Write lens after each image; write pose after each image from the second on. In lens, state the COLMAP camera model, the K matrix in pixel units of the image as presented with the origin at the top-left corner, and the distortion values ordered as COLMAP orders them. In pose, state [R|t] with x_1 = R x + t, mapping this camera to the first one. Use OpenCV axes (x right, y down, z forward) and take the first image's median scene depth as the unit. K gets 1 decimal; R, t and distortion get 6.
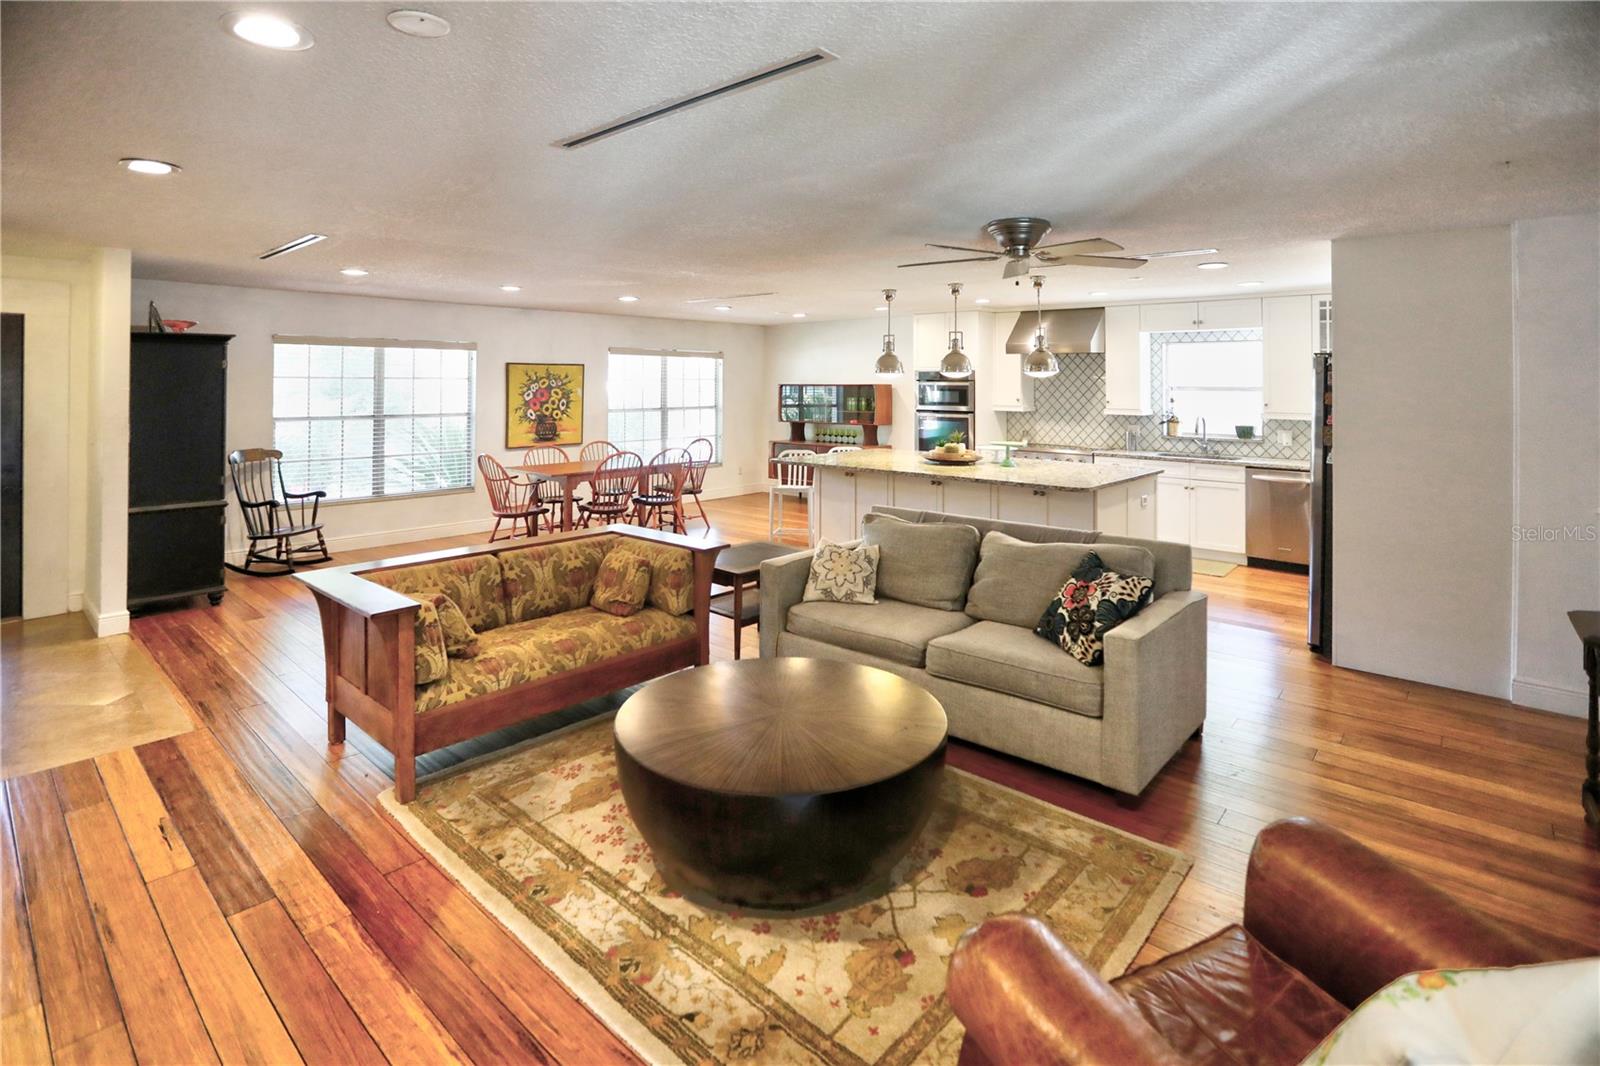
lens RADIAL K [[767.3, 0, 800.0], [0, 767.3, 533.0], [0, 0, 1]] dist [-0.049066, -0.000021]
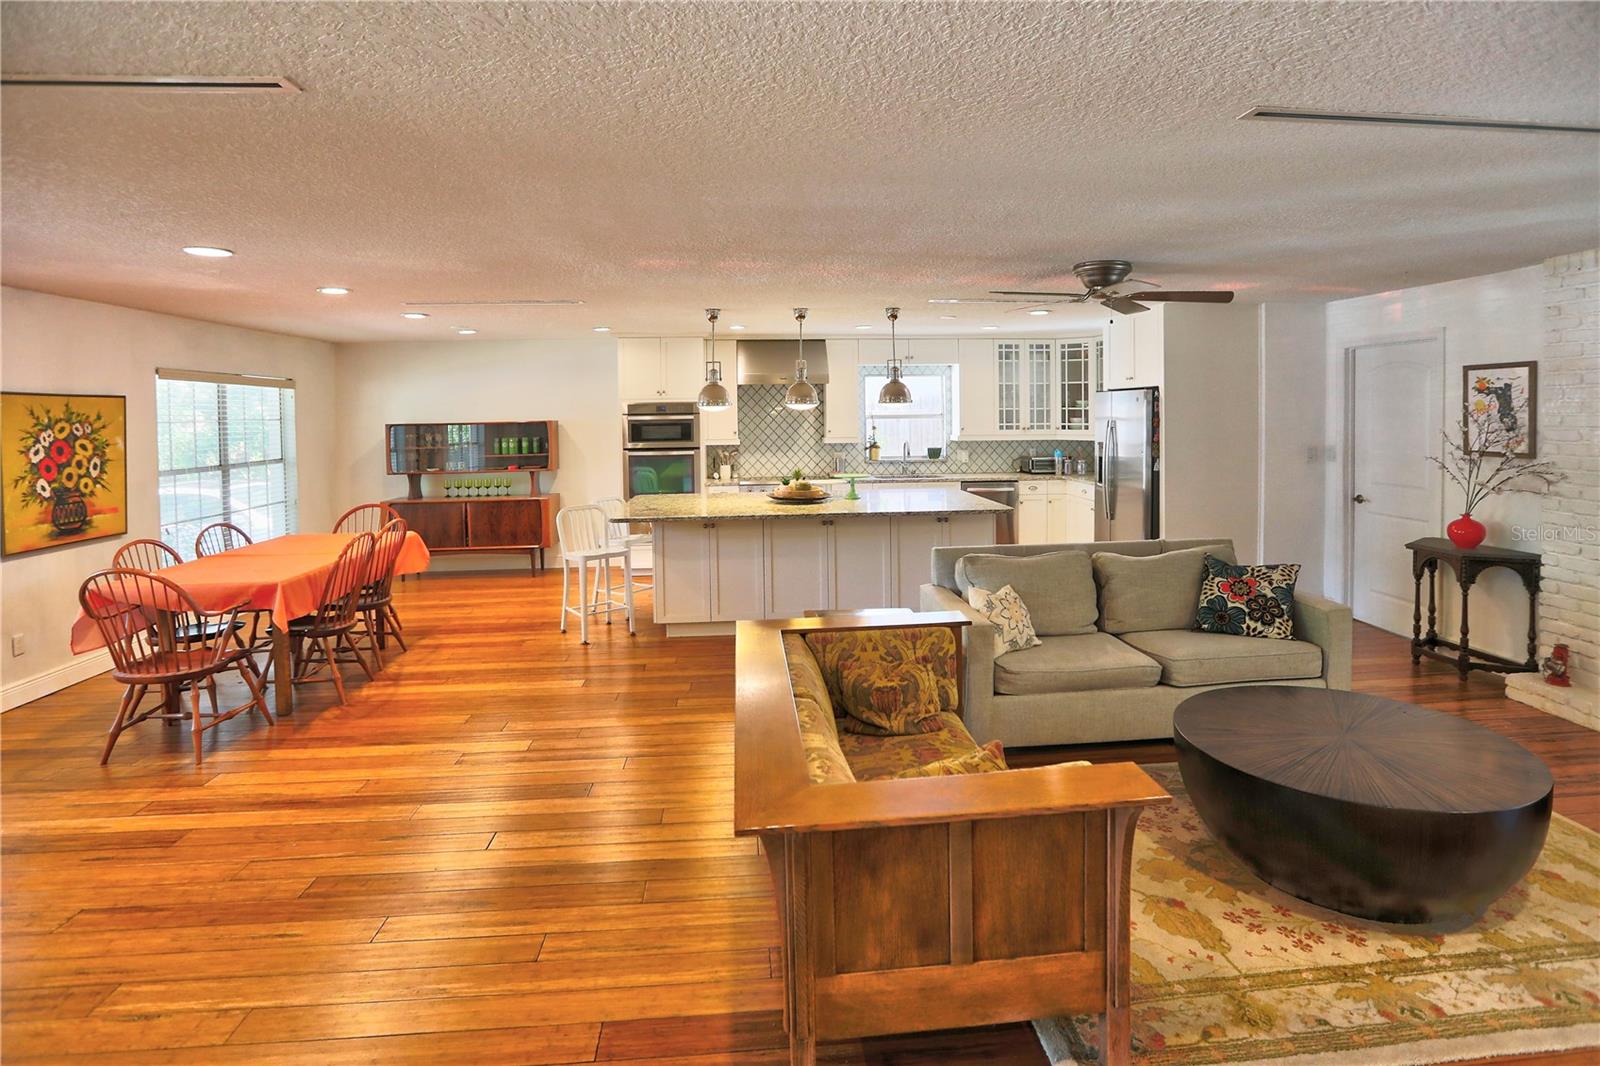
lens RADIAL K [[818.9, 0, 800.0], [0, 818.9, 533.0], [0, 0, 1]] dist [-0.031798, 0.009437]
pose [[0.680441, -0.118084, 0.723226, -0.488281], [0.153165, 0.988051, 0.017220, -0.064342], [-0.716617, 0.099055, 0.690397, 0.282640]]
